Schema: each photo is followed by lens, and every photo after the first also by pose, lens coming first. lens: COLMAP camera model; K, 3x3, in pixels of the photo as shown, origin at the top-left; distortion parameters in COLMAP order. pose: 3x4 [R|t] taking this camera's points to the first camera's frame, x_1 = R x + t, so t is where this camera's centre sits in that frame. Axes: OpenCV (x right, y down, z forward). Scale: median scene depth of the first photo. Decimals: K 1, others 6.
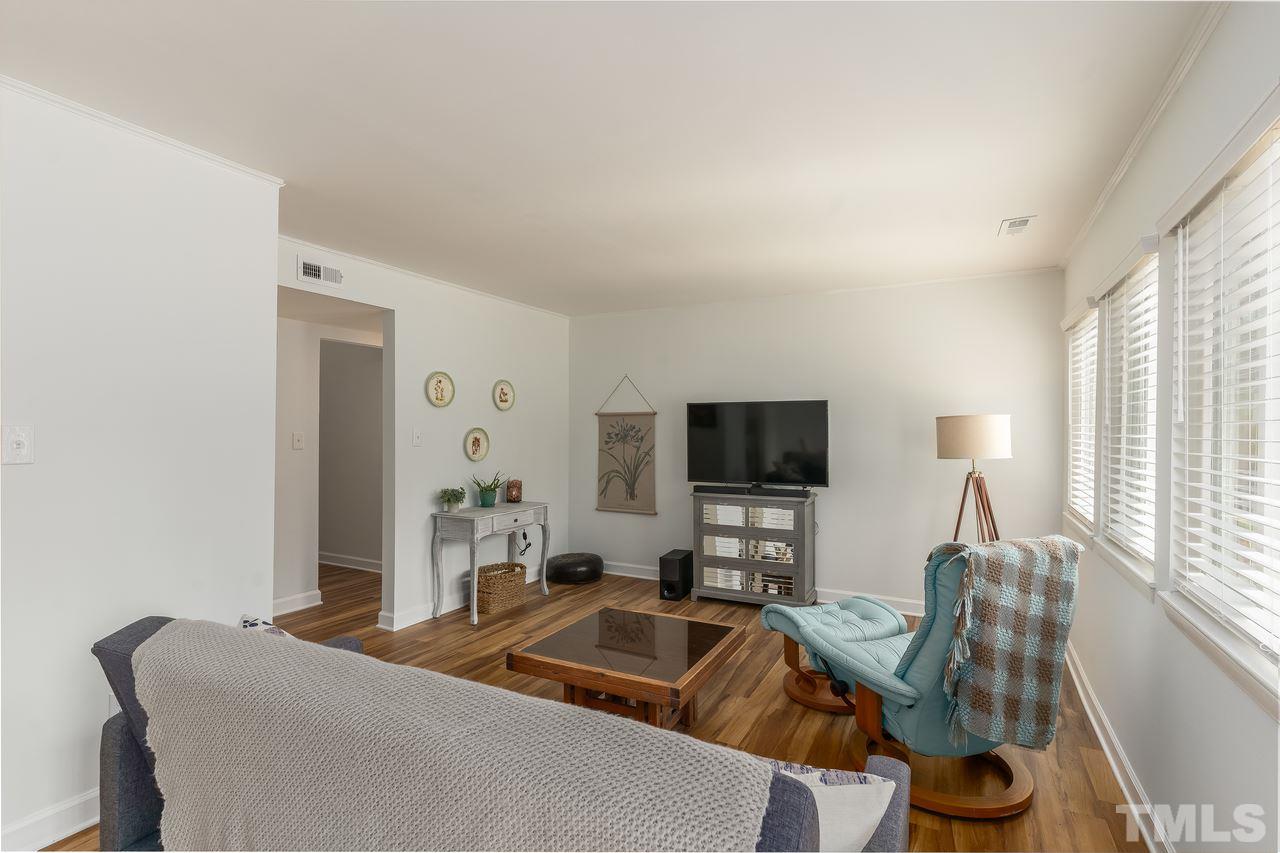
lens RADIAL K [[616.5, 0, 640.7], [0, 616.5, 424.0], [0, 0, 1]] dist [0.013500, 0.000108]
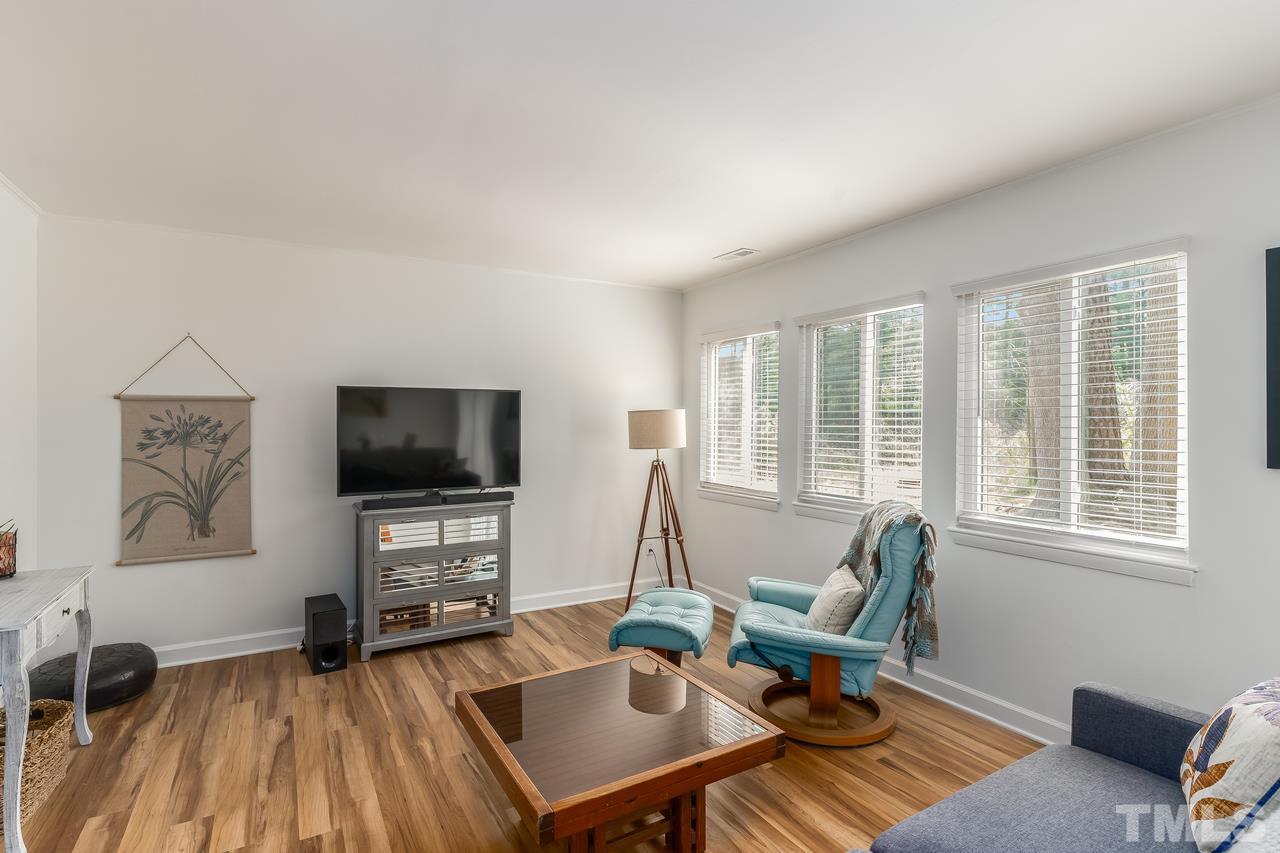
lens RADIAL K [[623.9, 0, 638.5], [0, 623.9, 420.0], [0, 0, 1]] dist [0.001644, -0.001021]
pose [[0.534290, -0.000370, 0.845301, -0.314692], [-0.004007, 0.999988, 0.002970, 0.001457], [-0.845292, -0.004974, 0.534282, 0.298464]]
